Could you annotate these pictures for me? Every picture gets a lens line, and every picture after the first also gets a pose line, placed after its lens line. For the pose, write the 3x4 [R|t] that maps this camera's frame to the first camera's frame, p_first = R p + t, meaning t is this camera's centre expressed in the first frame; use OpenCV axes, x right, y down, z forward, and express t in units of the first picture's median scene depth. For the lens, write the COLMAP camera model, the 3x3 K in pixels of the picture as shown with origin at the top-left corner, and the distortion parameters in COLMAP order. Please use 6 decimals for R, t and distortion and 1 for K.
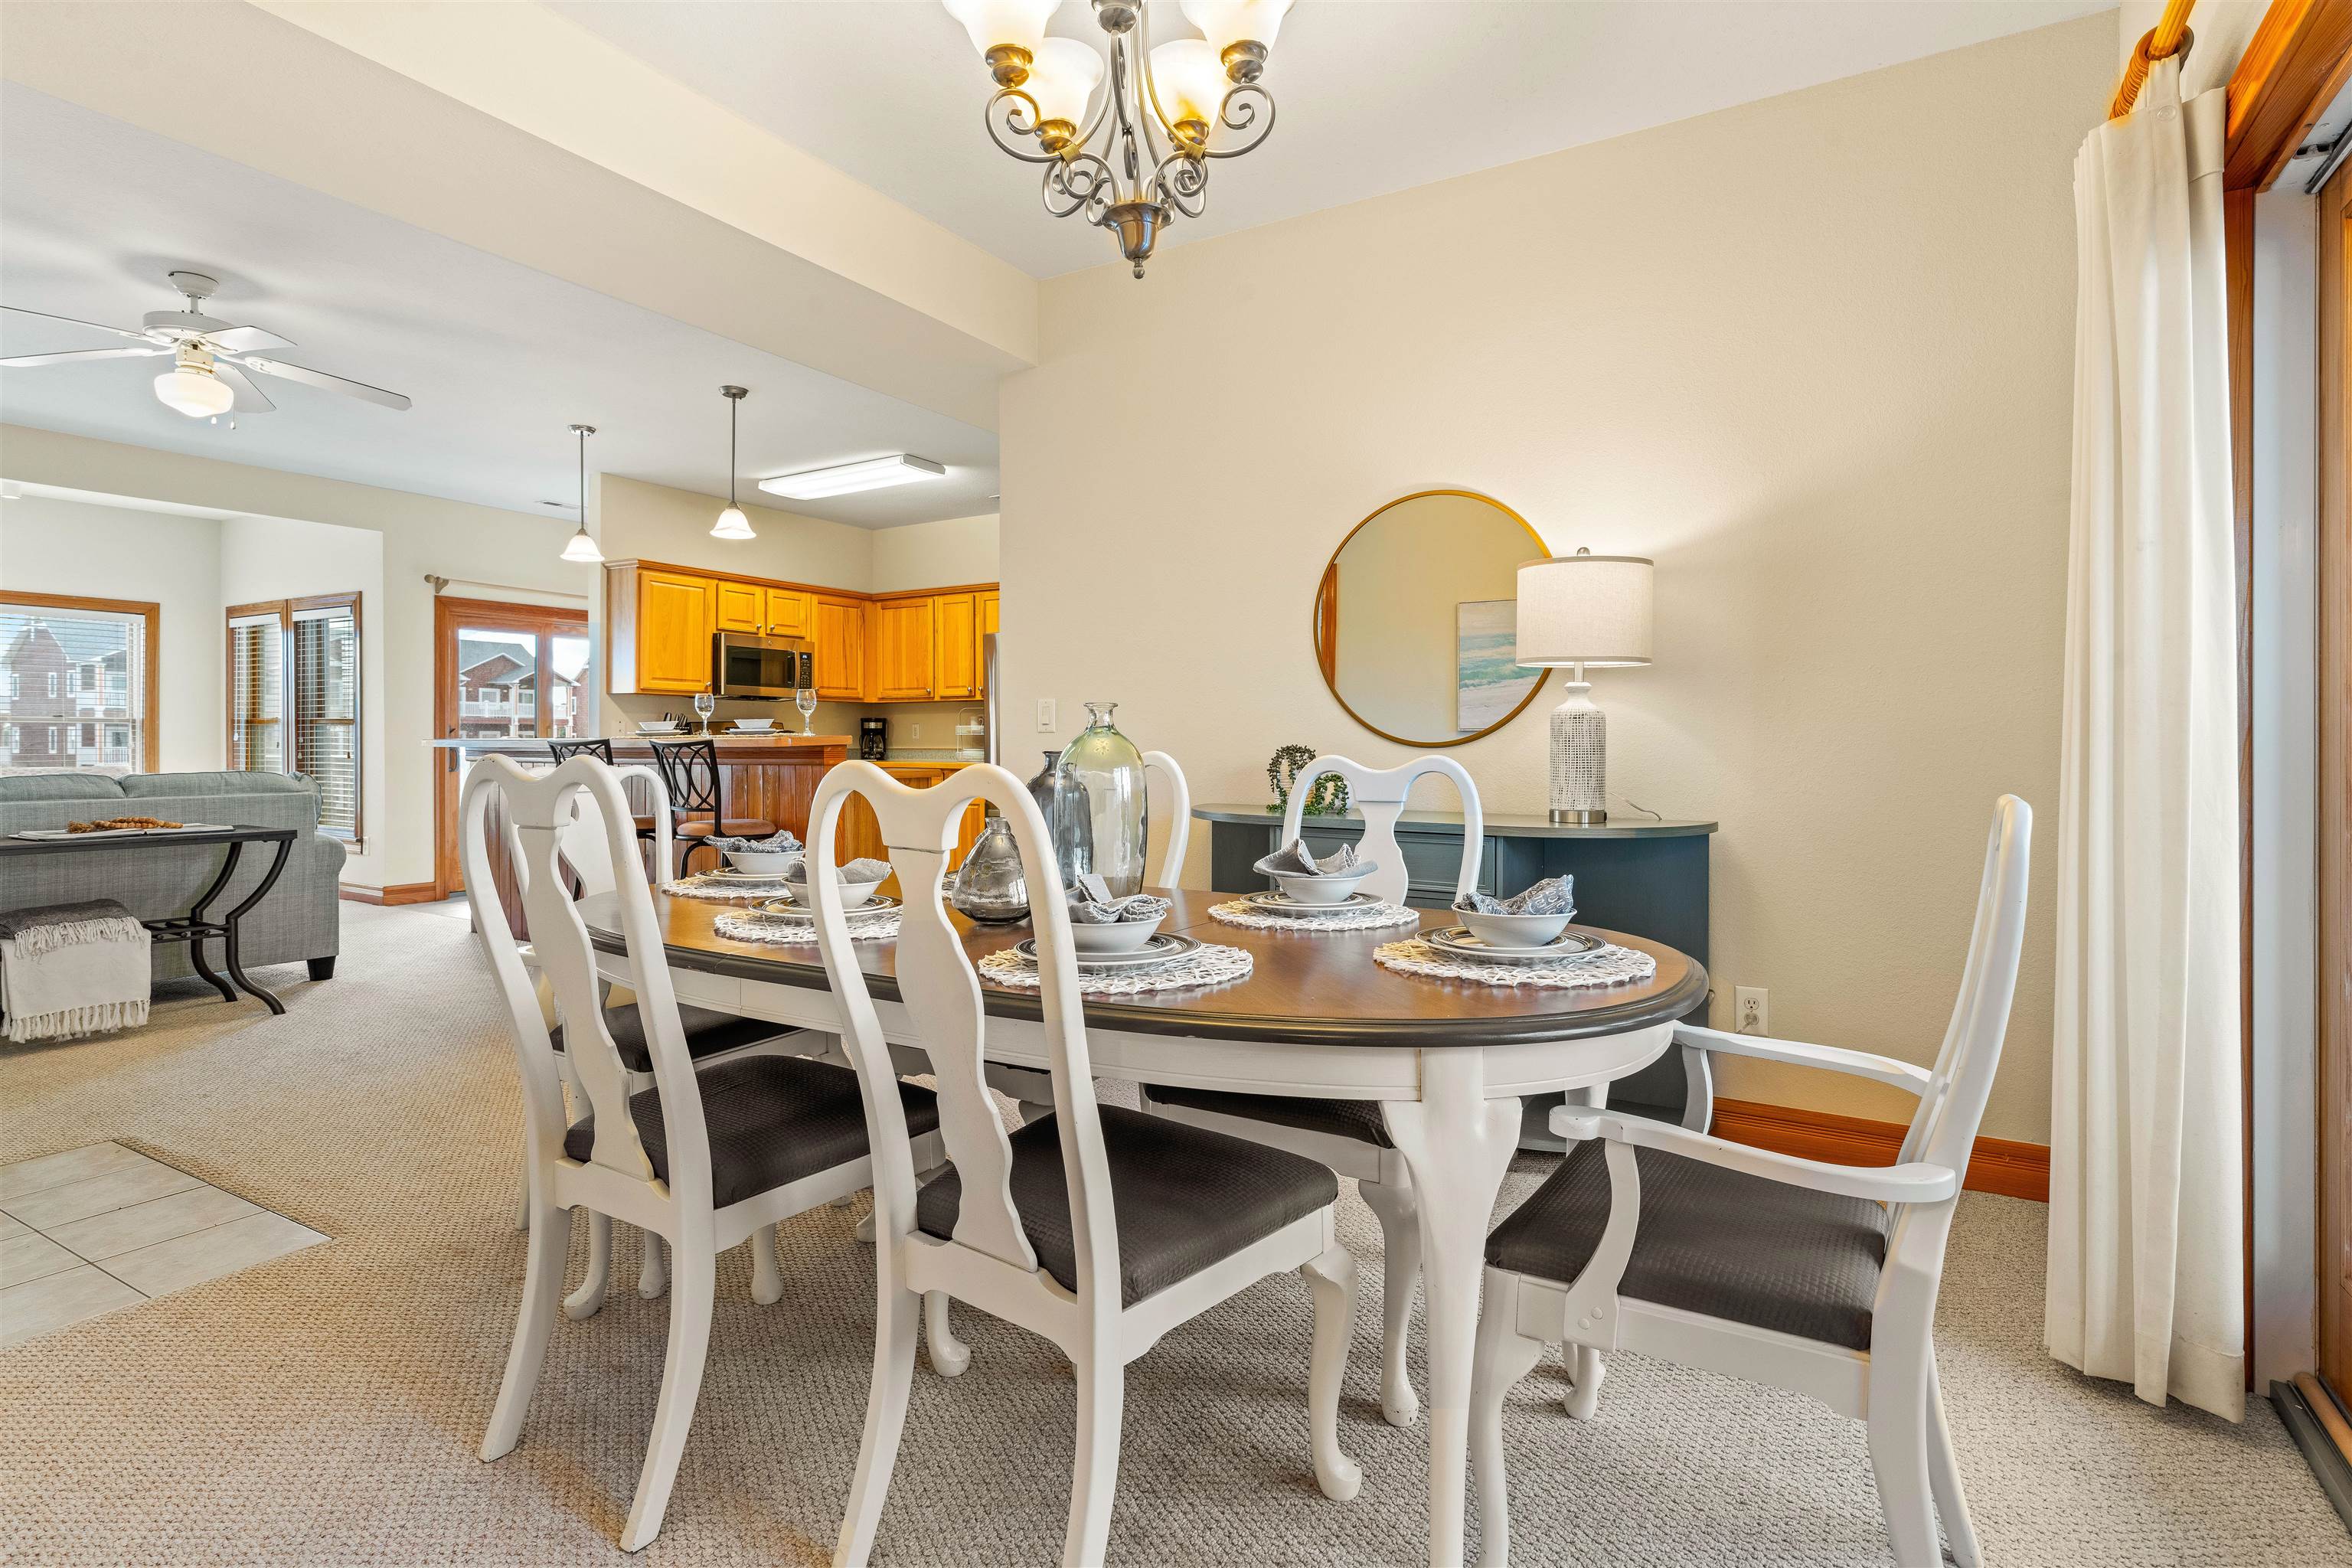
lens RADIAL K [[1133.7, 0, 1186.7], [0, 1133.7, 746.7], [0, 0, 1]] dist [0.001902, 0.000258]
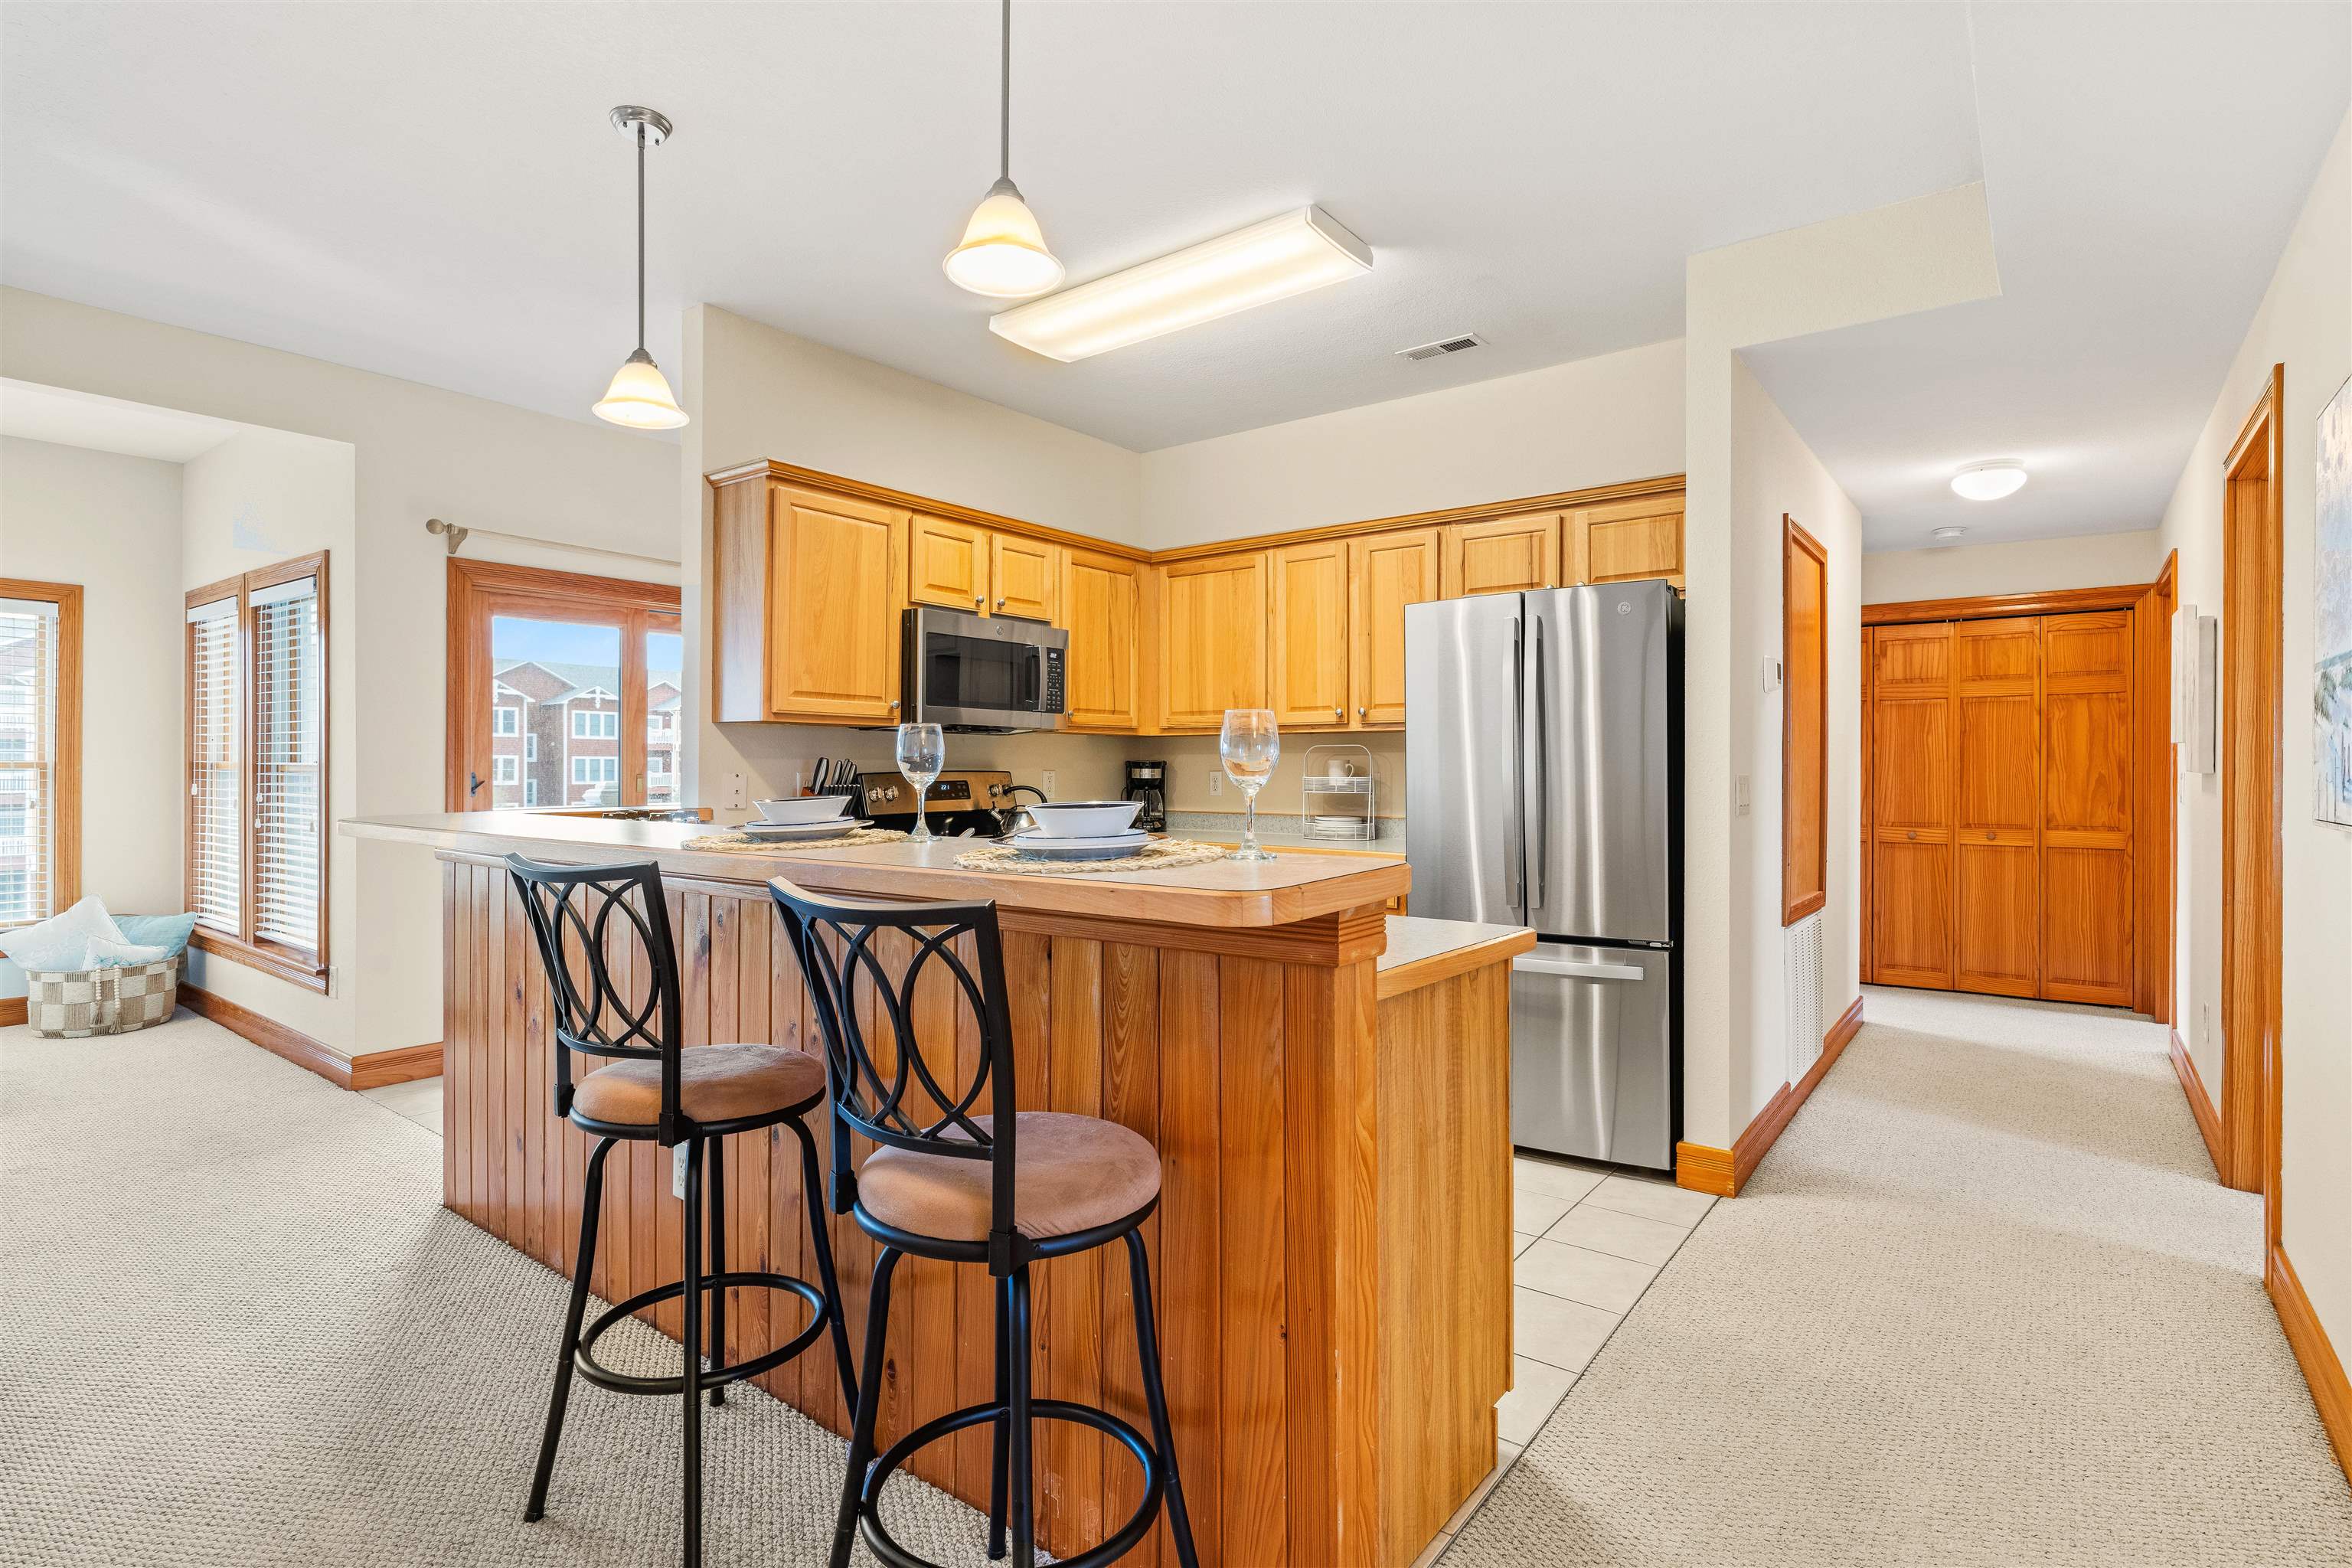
lens RADIAL K [[1141.3, 0, 1182.5], [0, 1141.3, 766.5], [0, 0, 1]] dist [-0.001369, 0.001093]
pose [[0.992874, 0.002651, -0.119137, -0.210603], [-0.003320, 0.999980, -0.005419, -0.021910], [0.119120, 0.005776, 0.992863, 0.455764]]
